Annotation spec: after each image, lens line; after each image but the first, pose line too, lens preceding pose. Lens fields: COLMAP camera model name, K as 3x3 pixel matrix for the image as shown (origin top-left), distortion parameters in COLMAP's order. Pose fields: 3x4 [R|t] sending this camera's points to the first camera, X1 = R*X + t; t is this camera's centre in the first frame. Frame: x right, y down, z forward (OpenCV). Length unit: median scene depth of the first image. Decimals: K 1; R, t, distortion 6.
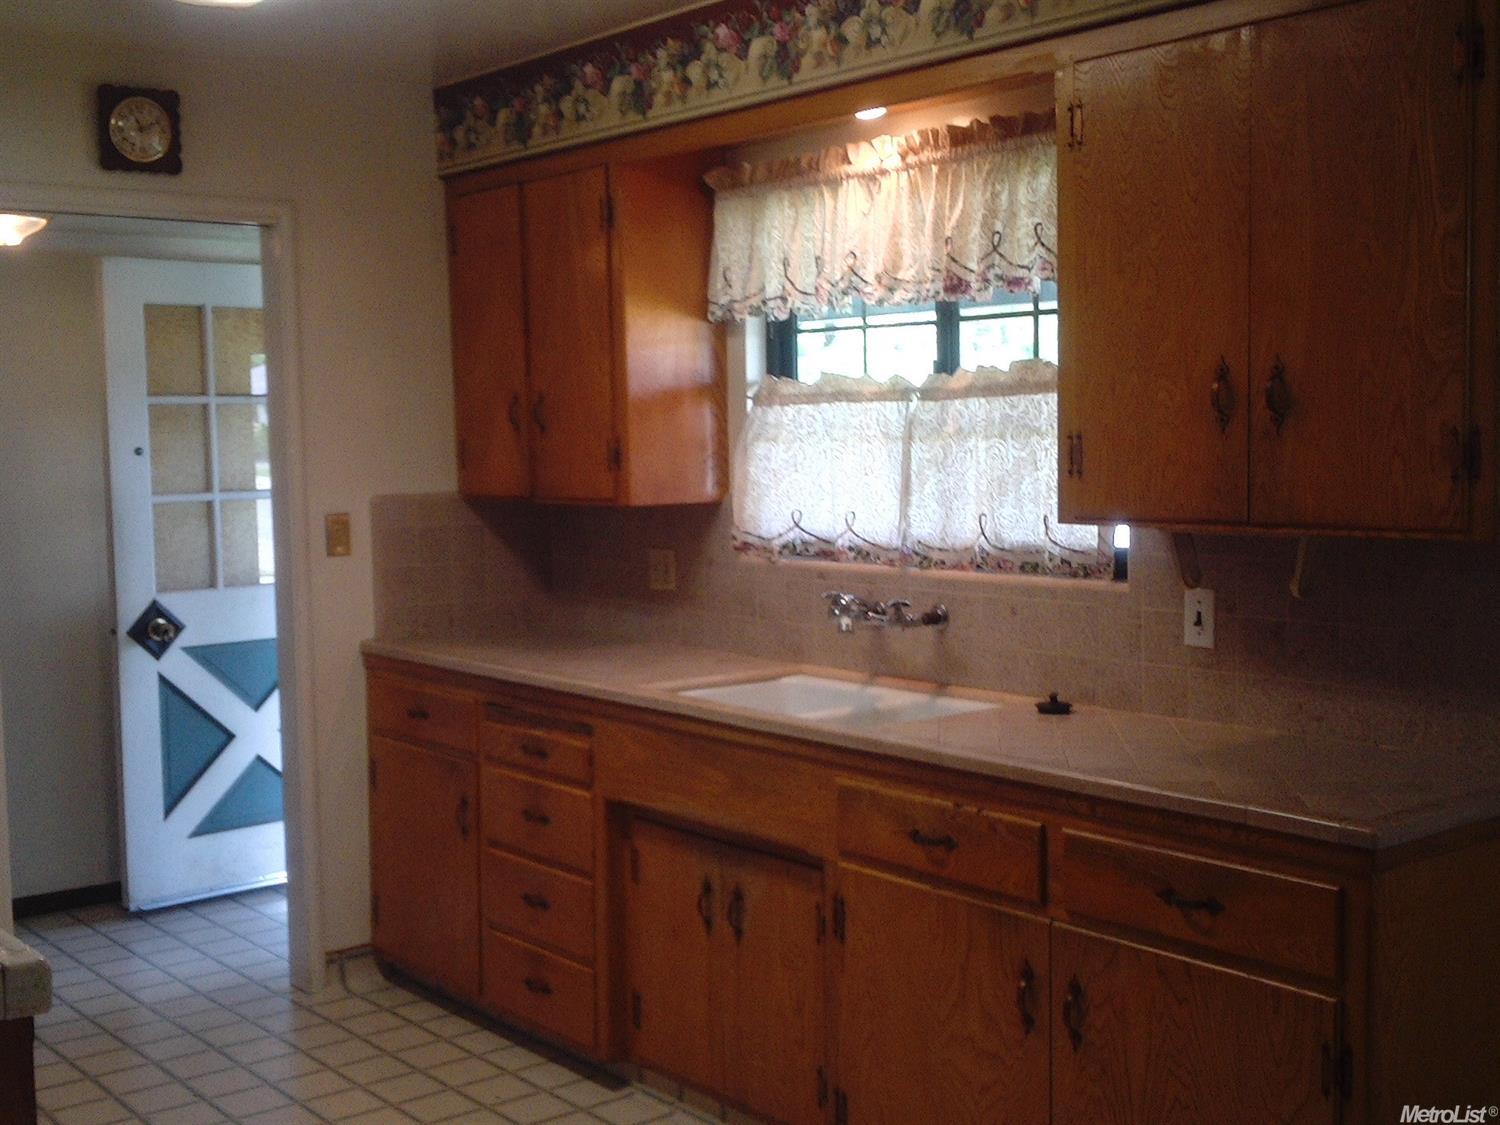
lens RADIAL K [[1713.6, 0, 667.0], [0, 1713.6, 576.9], [0, 0, 1]] dist [0.053722, -0.298852]
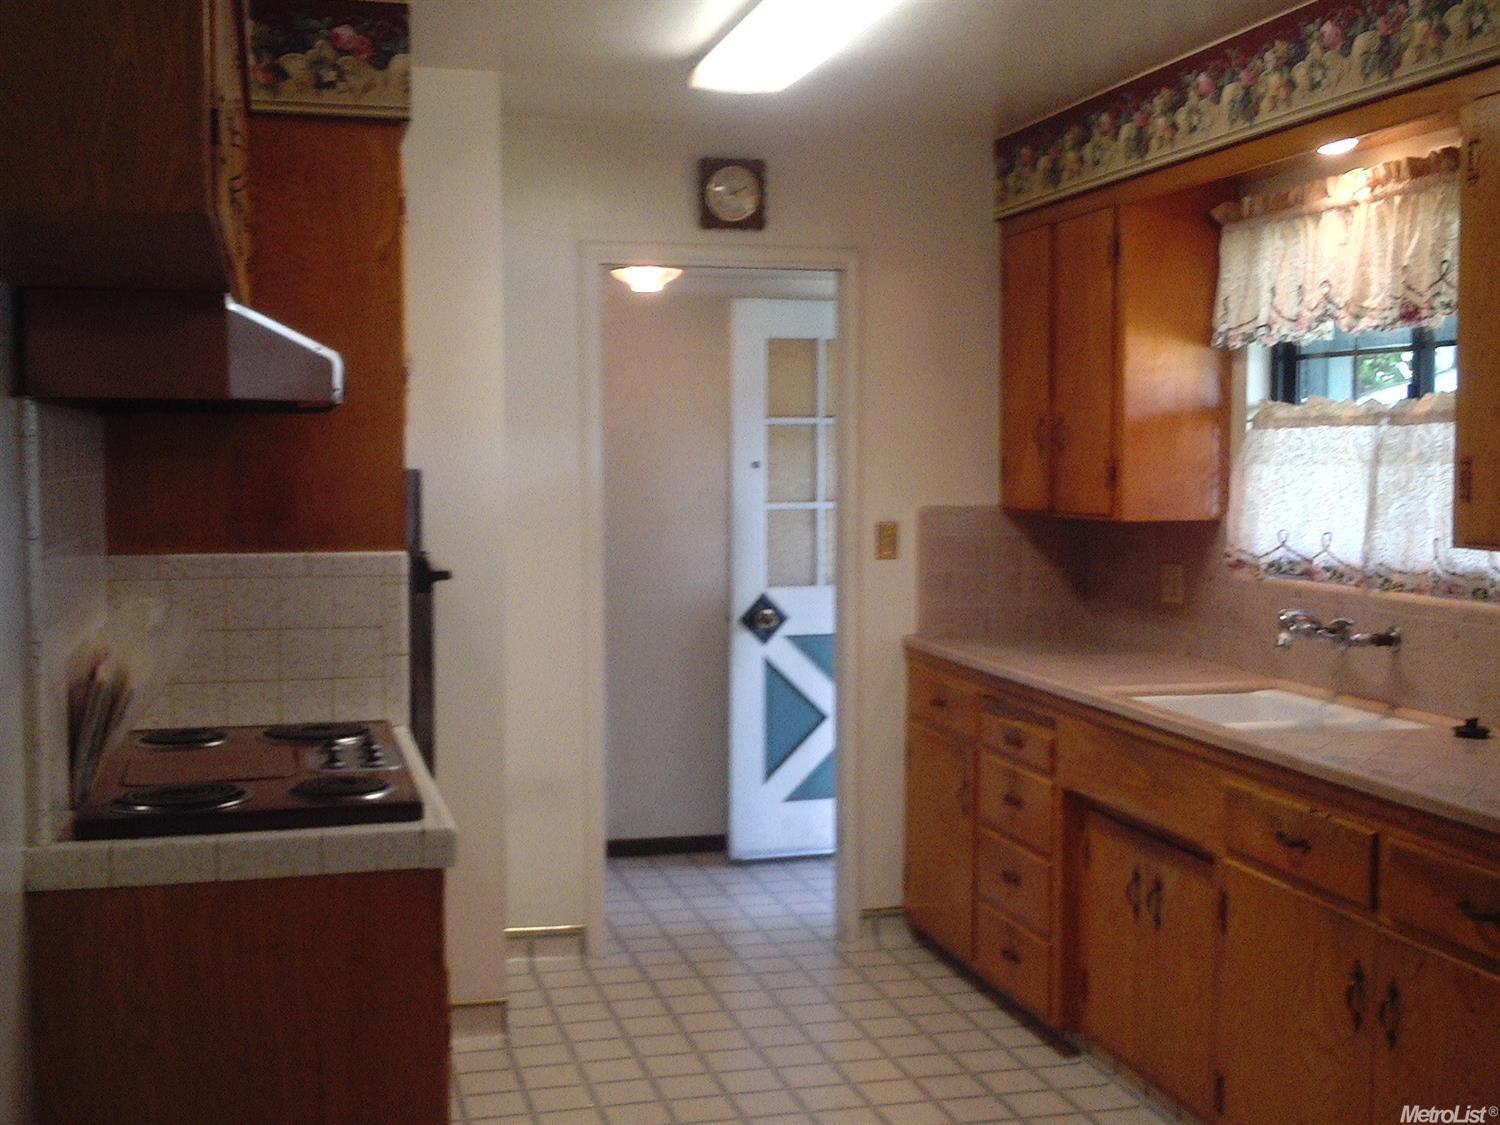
lens RADIAL K [[1713.6, 0, 667.0], [0, 1713.6, 576.9], [0, 0, 1]] dist [0.053722, -0.298852]
pose [[0.896831, 0.043492, -0.440231, 0.205274], [-0.047961, 0.998849, 0.000975, 0.006074], [0.439767, 0.020239, 0.897884, -0.091357]]
